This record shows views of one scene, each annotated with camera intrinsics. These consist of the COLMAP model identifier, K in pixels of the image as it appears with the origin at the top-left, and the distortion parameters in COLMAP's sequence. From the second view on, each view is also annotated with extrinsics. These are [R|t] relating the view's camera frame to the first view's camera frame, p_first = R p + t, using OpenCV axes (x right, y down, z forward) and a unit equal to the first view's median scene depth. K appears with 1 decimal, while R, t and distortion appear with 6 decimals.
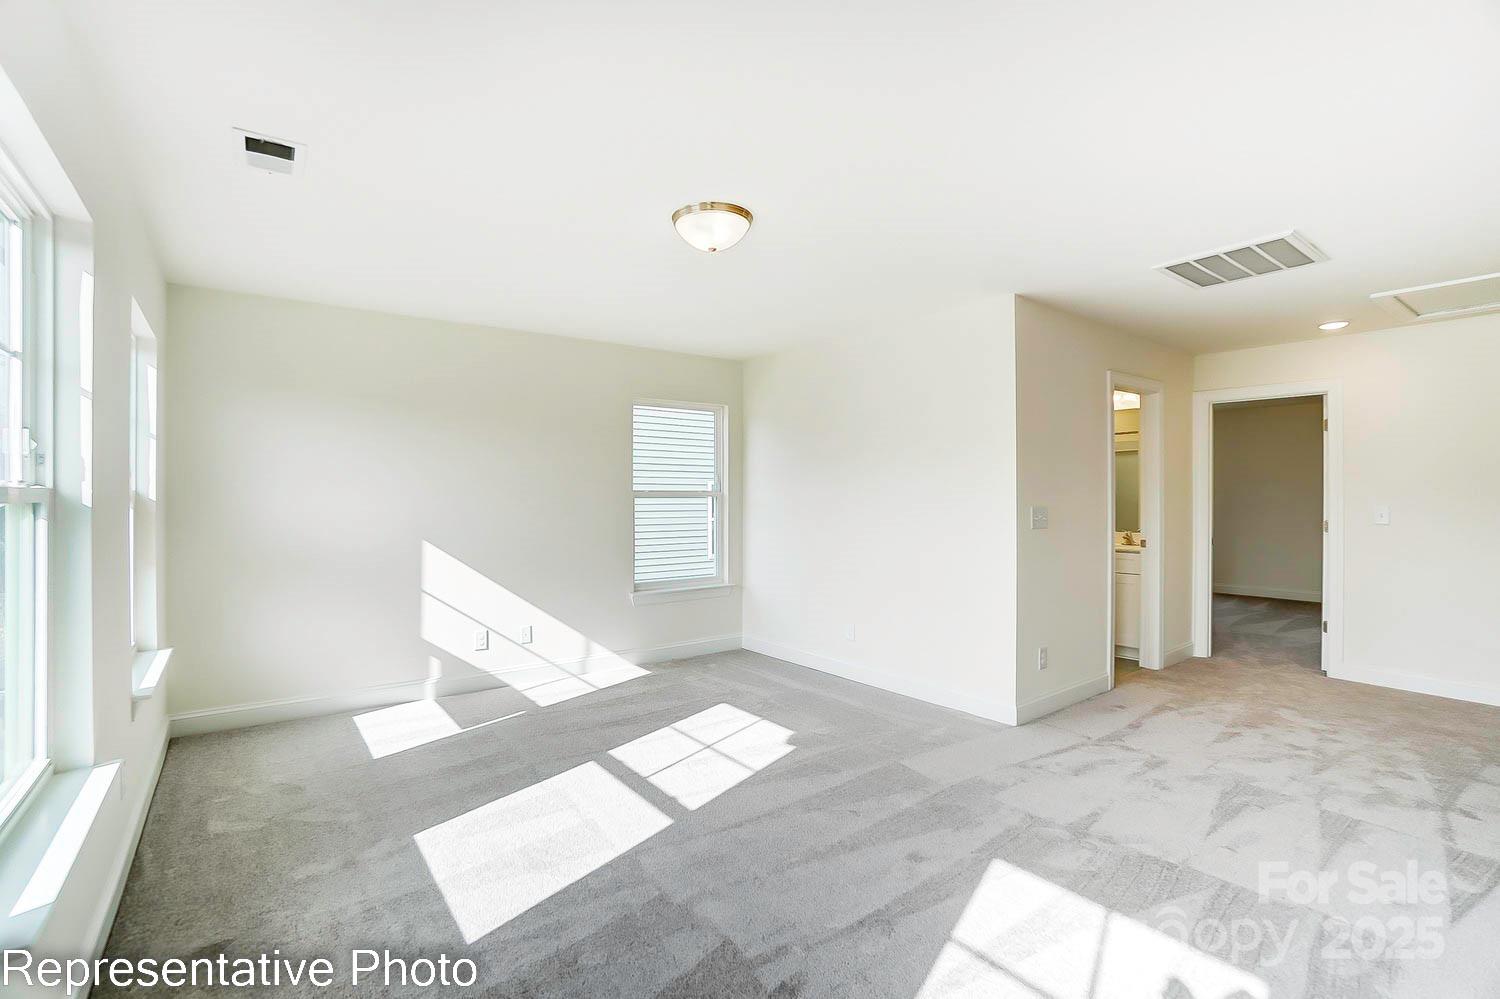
lens RADIAL K [[677.8, 0, 744.2], [0, 677.8, 493.0], [0, 0, 1]] dist [-0.022197, 0.001254]
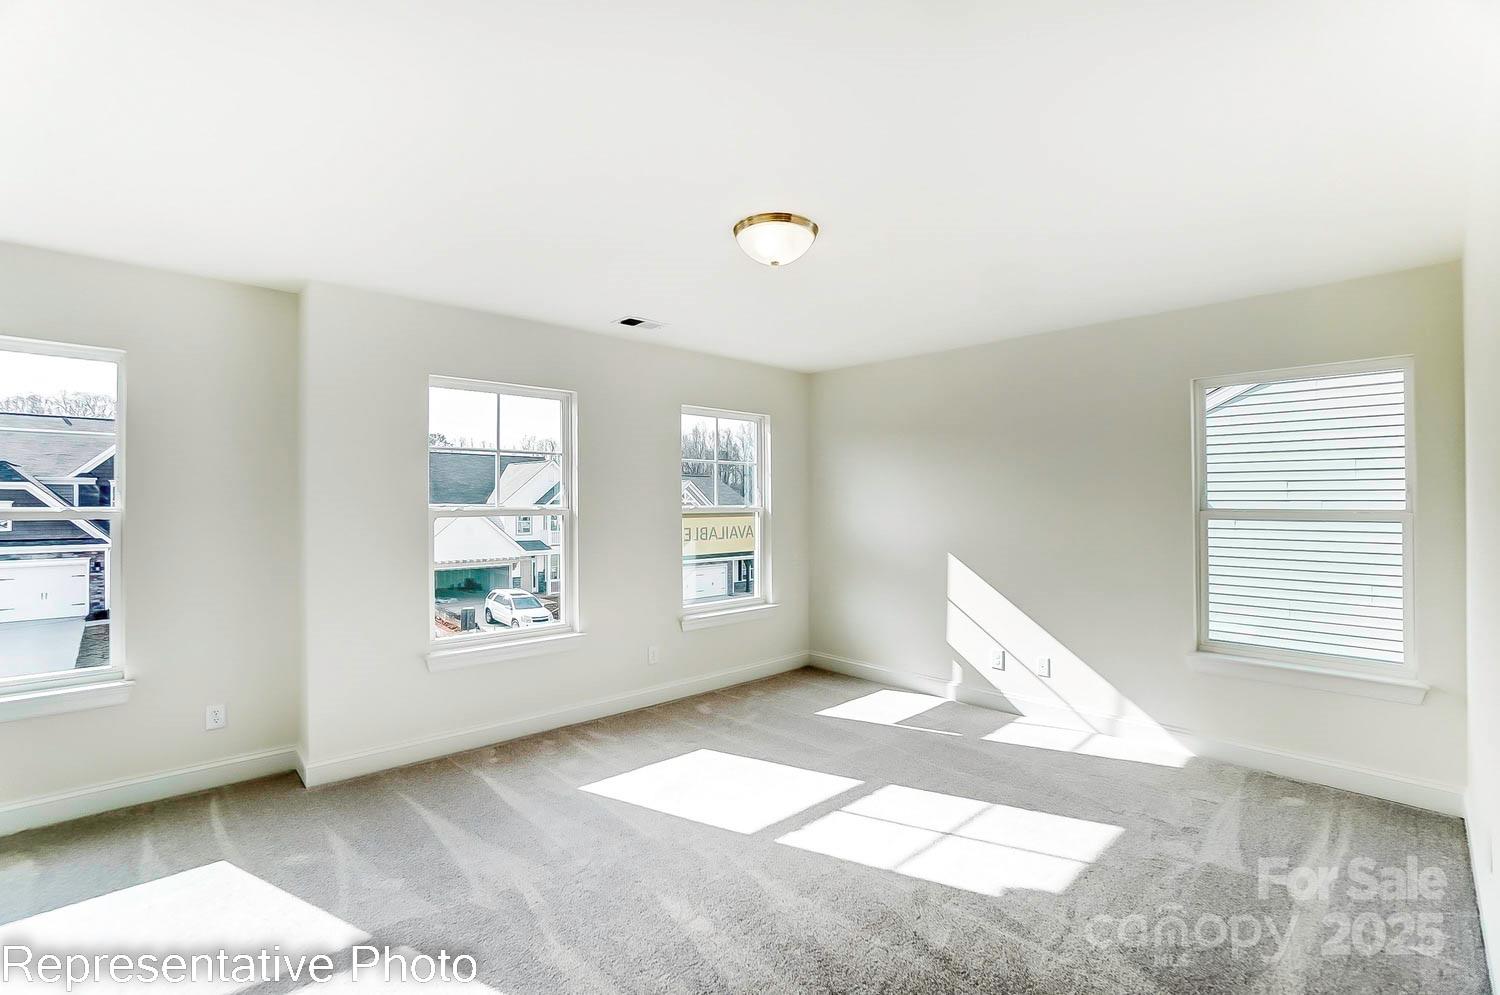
lens RADIAL K [[672.0, 0, 758.6], [0, 672.0, 493.3], [0, 0, 1]] dist [-0.034150, 0.000262]
pose [[0.134464, -0.014562, -0.990811, 0.612942], [-0.002059, 0.999886, -0.014975, -0.010747], [0.990916, 0.004054, 0.134419, 0.595332]]
